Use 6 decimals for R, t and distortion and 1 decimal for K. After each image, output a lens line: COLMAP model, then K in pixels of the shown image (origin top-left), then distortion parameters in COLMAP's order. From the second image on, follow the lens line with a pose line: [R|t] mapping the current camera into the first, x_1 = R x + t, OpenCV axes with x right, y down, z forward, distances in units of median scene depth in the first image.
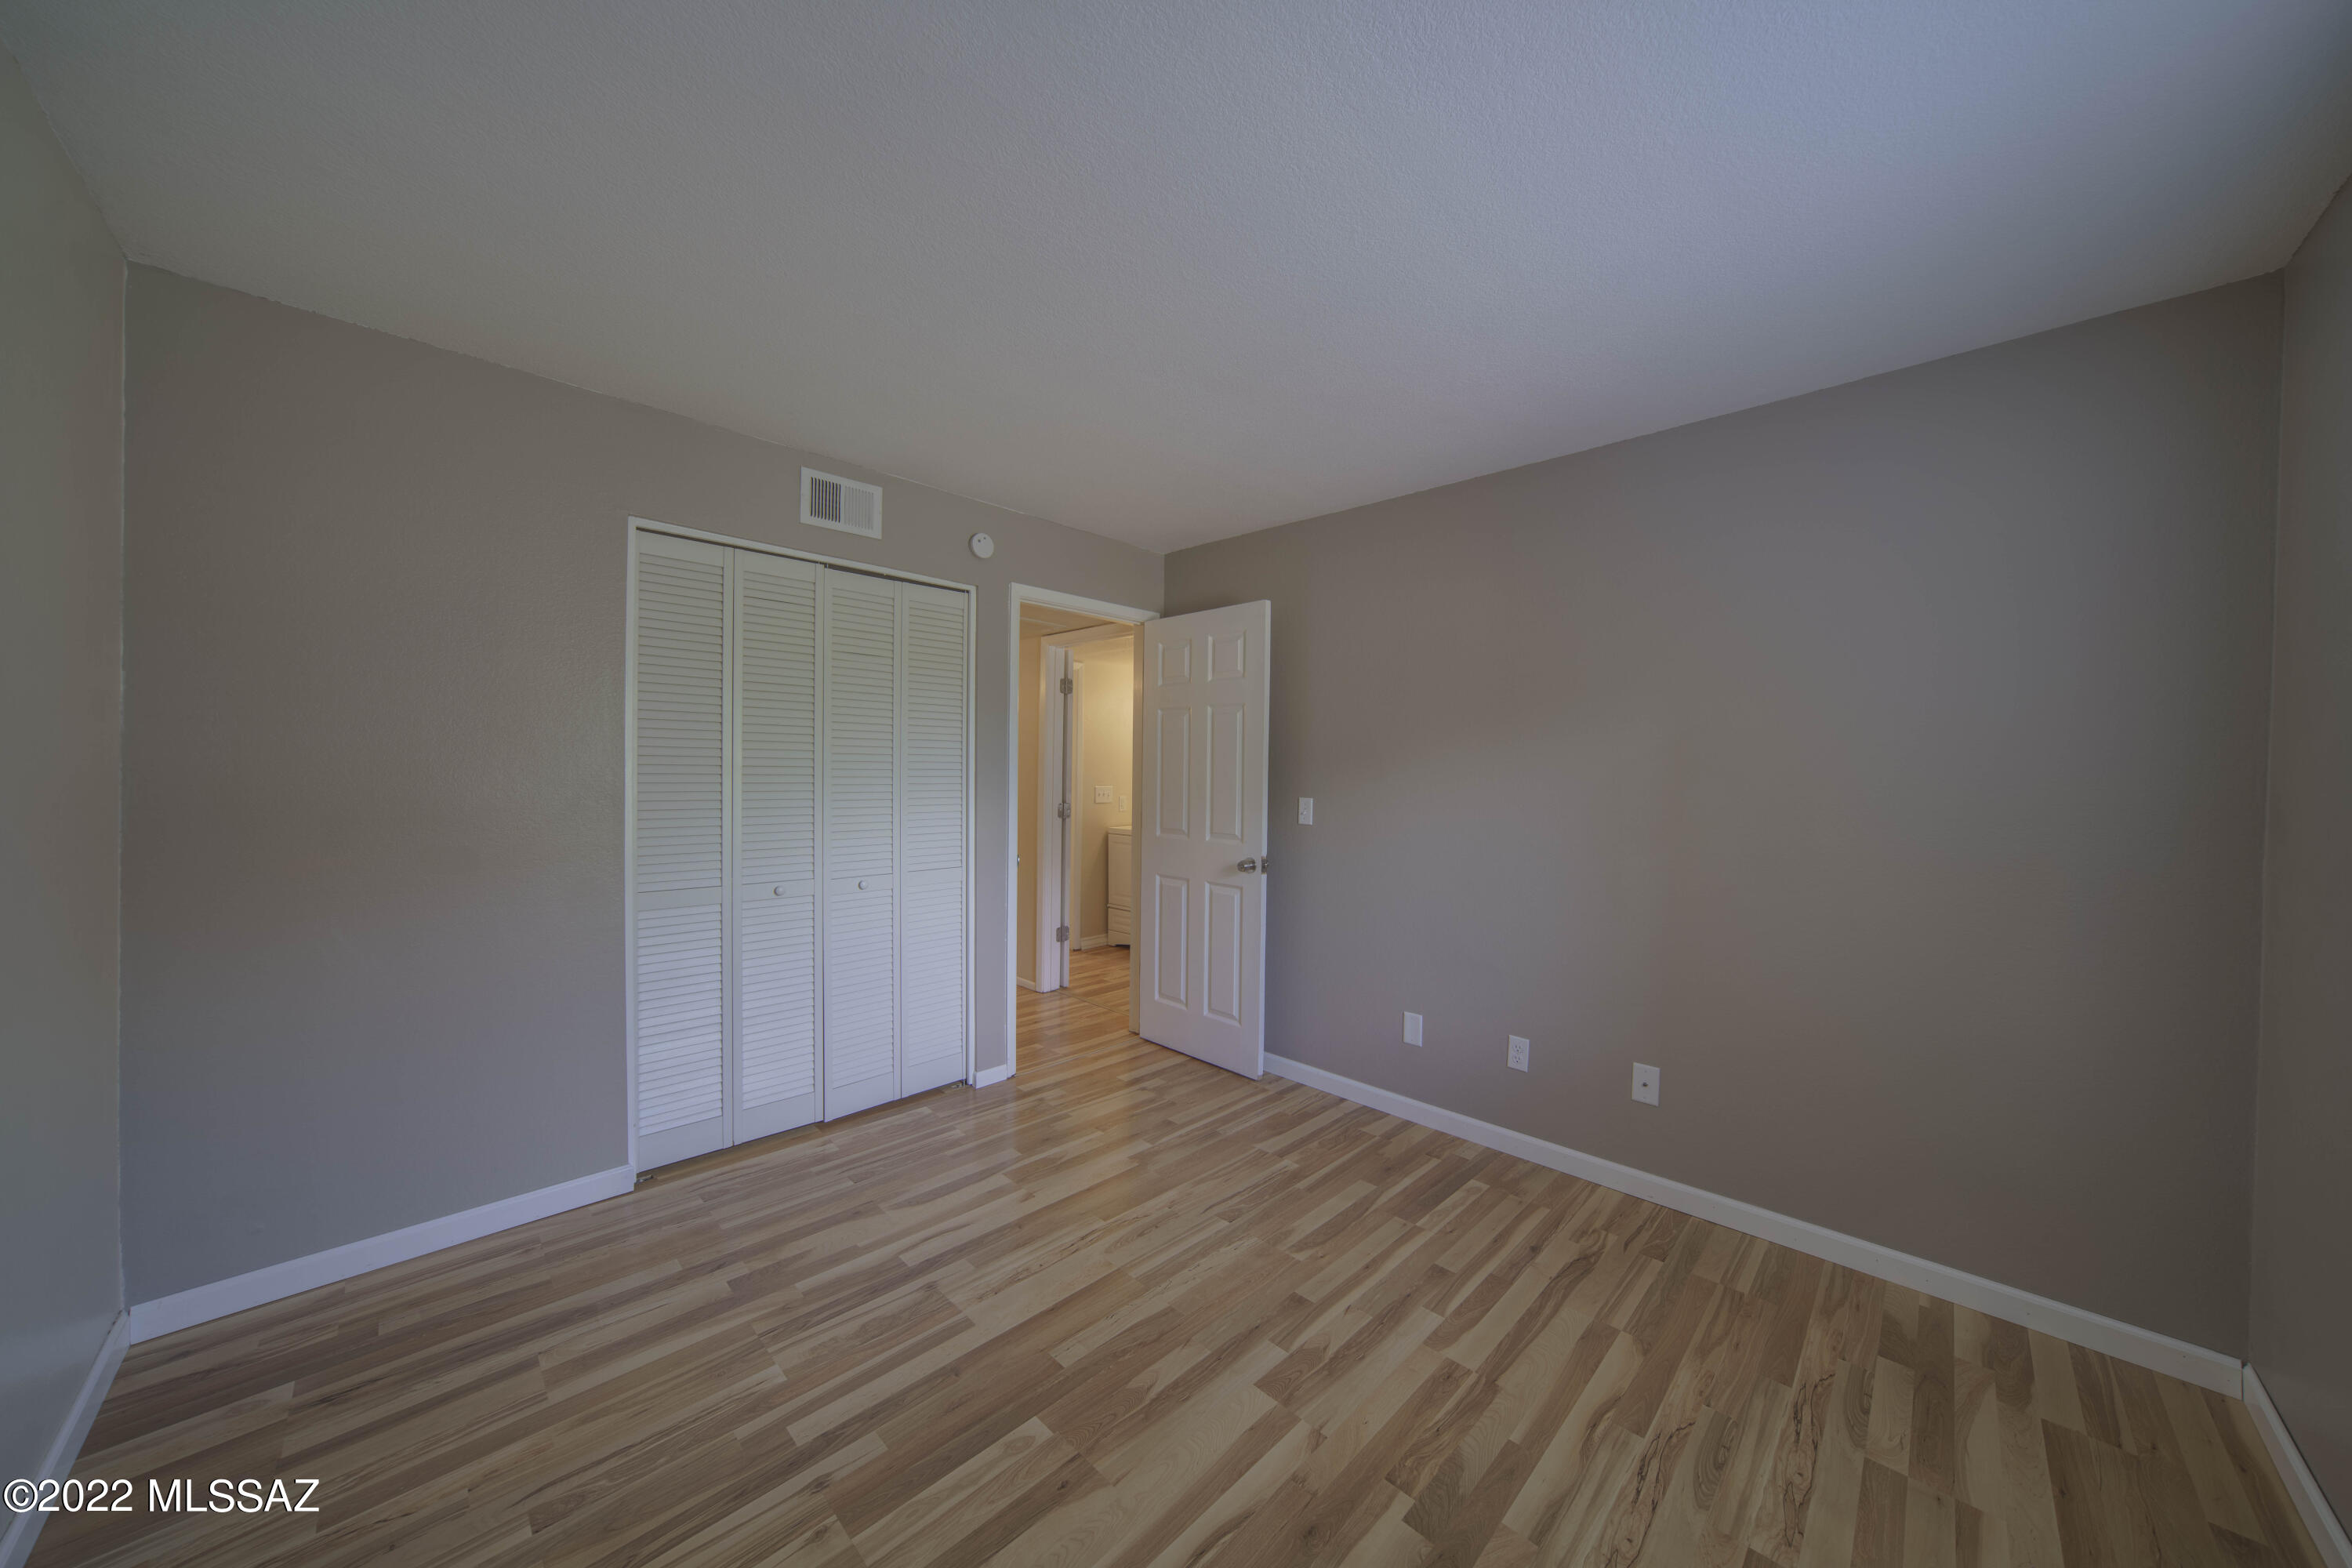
lens RADIAL K [[923.0, 0, 1172.7], [0, 923.0, 777.3], [0, 0, 1]] dist [-0.027319, 0.000370]
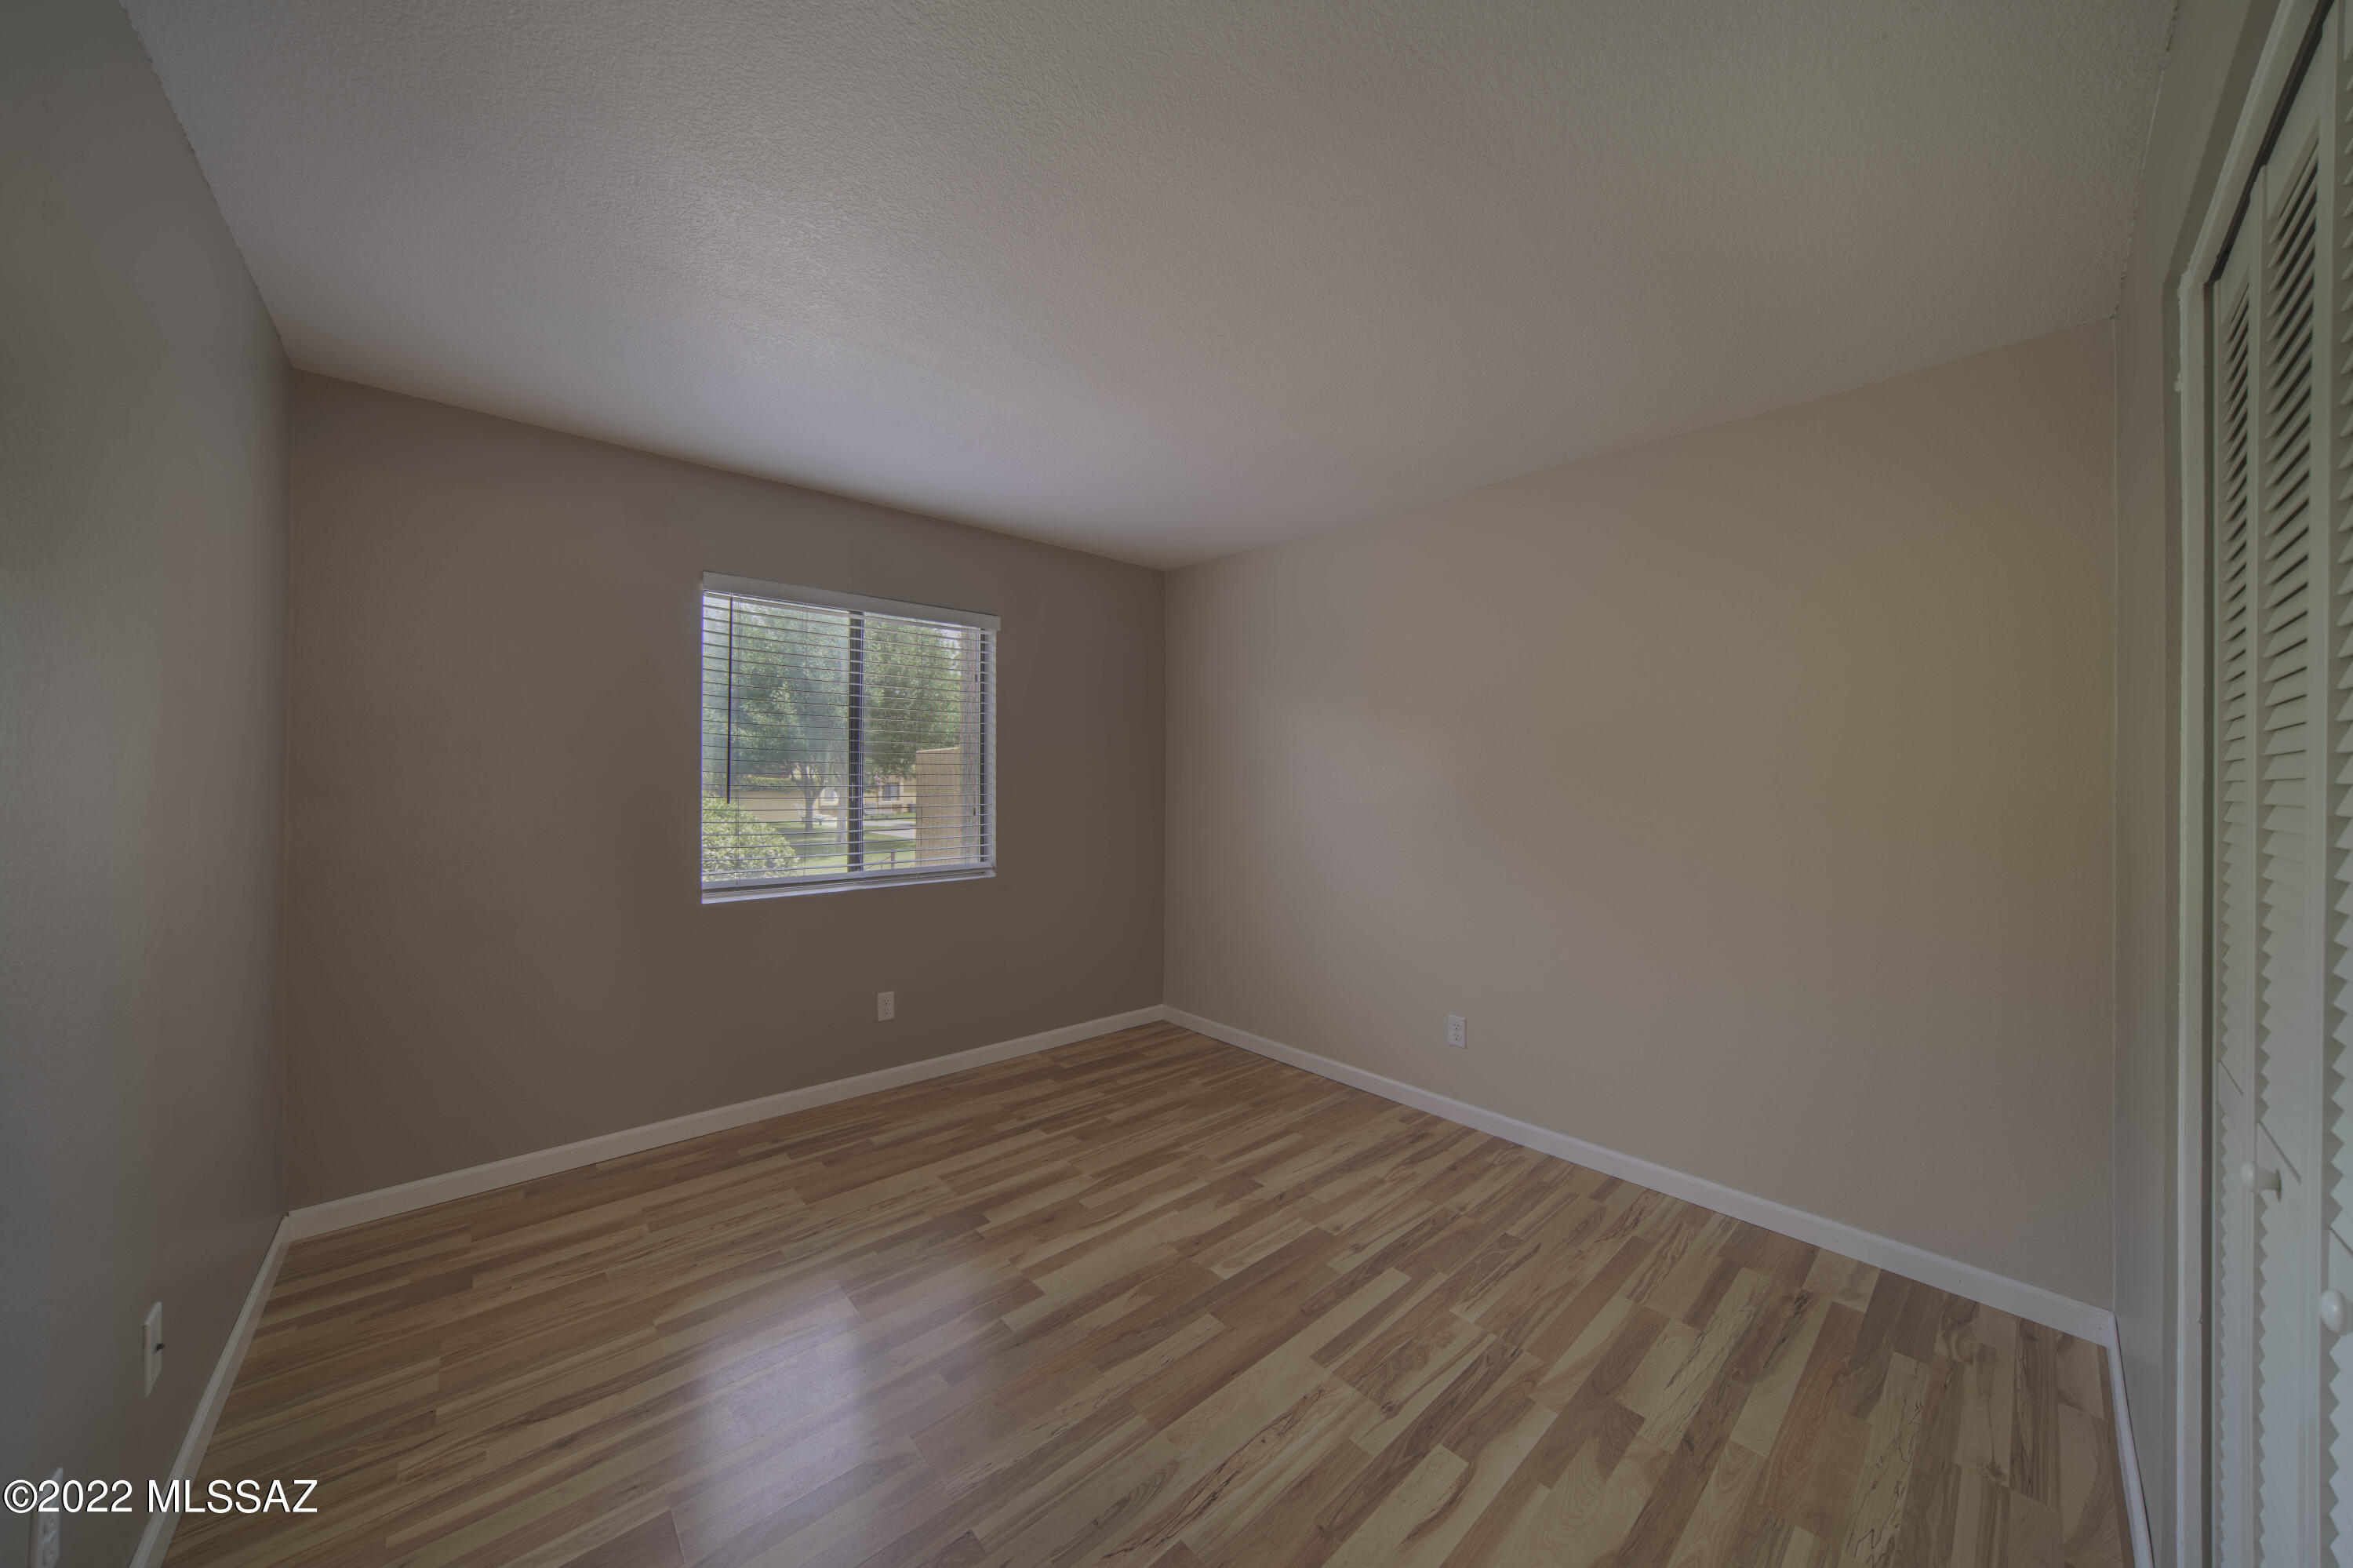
lens RADIAL K [[923.4, 0, 1173.2], [0, 923.4, 777.3], [0, 0, 1]] dist [-0.027319, 0.000370]
pose [[-0.998485, -0.025094, 0.048960, -0.110168], [-0.024972, 0.999683, 0.003109, -0.006356], [-0.049022, 0.001882, -0.998796, 2.054632]]
